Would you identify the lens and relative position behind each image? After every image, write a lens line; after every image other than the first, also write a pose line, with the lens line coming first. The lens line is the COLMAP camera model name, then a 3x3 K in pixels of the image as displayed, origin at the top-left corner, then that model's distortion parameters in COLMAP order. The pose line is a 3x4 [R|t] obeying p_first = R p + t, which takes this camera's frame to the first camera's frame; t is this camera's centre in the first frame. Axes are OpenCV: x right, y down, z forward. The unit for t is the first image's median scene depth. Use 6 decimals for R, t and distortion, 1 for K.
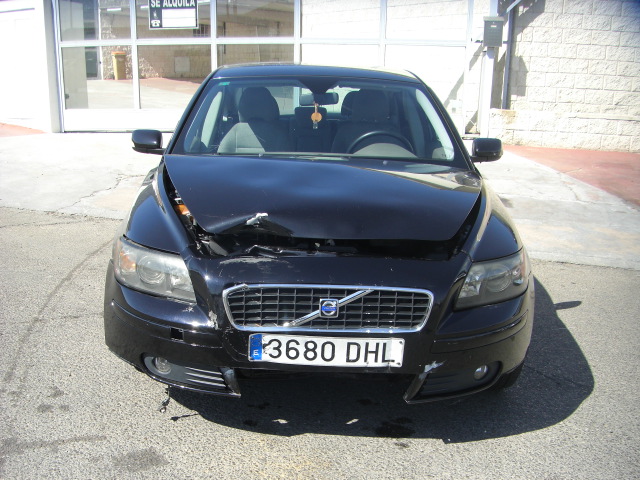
lens RADIAL K [[734.6, 0, 341.3], [0, 734.6, 263.2], [0, 0, 1]] dist [-0.162017, 0.000000]
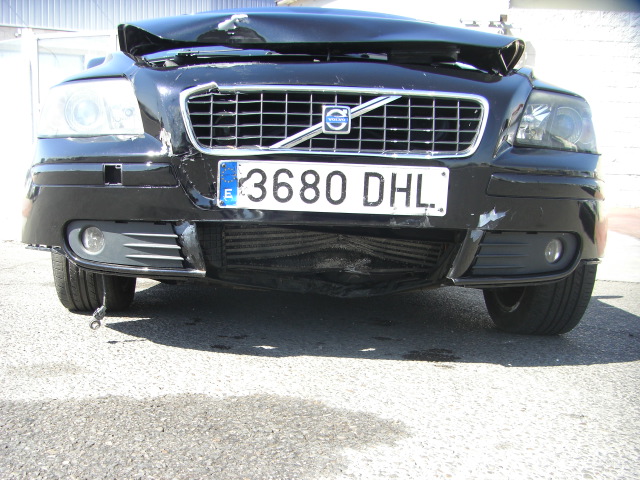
lens RADIAL K [[734.6, 0, 324.7], [0, 734.6, 262.6], [0, 0, 1]] dist [-0.162017, 0.000000]
pose [[0.999853, -0.017123, 0.000831, -0.030092], [0.017029, 0.986430, -0.163297, 0.296021], [0.001976, 0.163287, 0.986577, 0.350352]]
